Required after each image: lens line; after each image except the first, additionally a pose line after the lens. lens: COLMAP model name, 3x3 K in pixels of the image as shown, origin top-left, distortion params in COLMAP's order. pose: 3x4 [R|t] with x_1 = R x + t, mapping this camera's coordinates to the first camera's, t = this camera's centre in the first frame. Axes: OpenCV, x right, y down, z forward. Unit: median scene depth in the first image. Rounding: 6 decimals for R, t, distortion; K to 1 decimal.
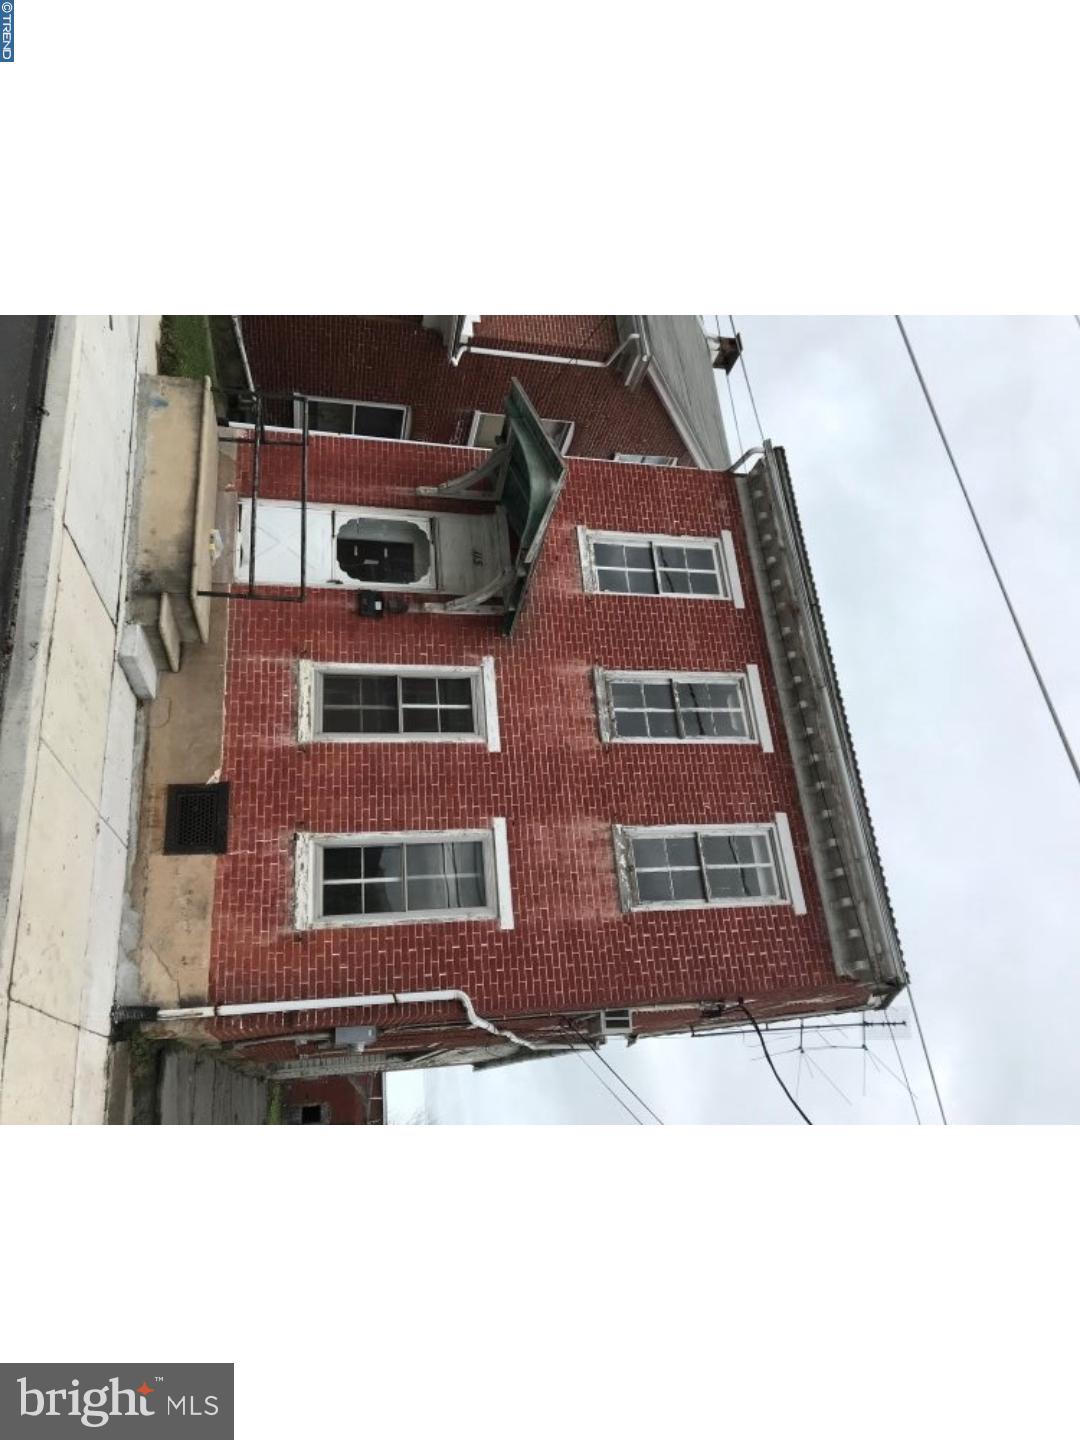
lens RADIAL K [[880.8, 0, 539.7], [0, 880.8, 721.8], [0, 0, 1]] dist [0.036525, -0.006923]
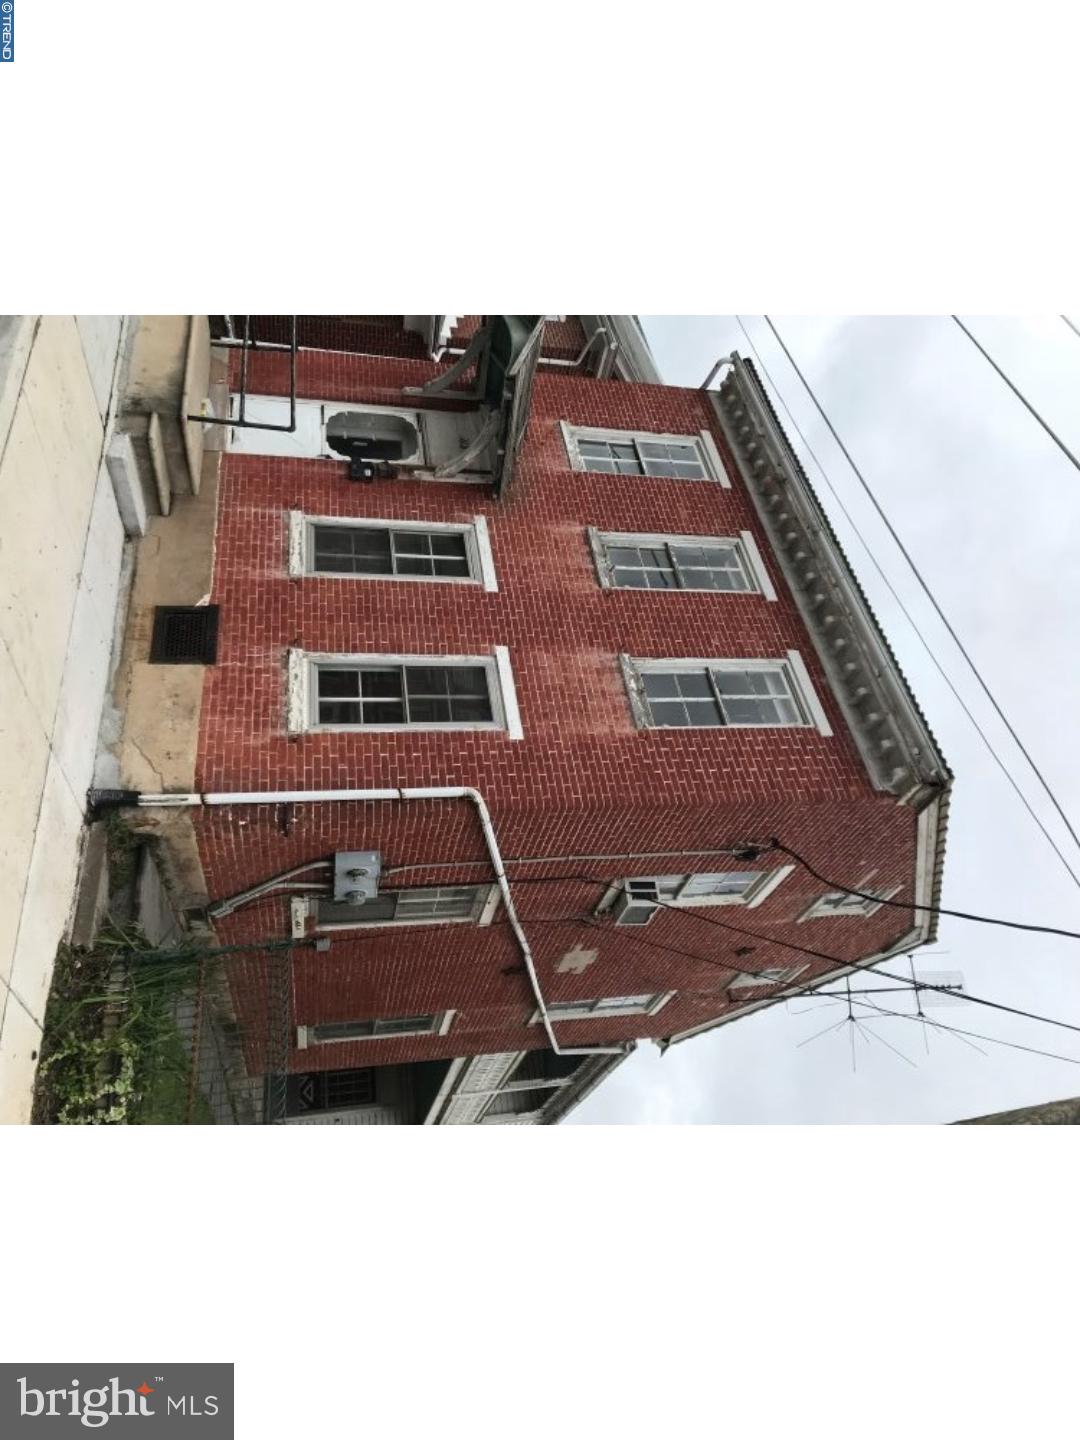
lens RADIAL K [[880.8, 0, 539.0], [0, 880.8, 723.2], [0, 0, 1]] dist [0.036525, -0.006923]
pose [[0.997564, -0.068746, 0.011823, -0.021164], [0.069684, 0.974482, -0.213376, 0.389576], [0.003147, 0.213680, 0.976899, 0.079045]]
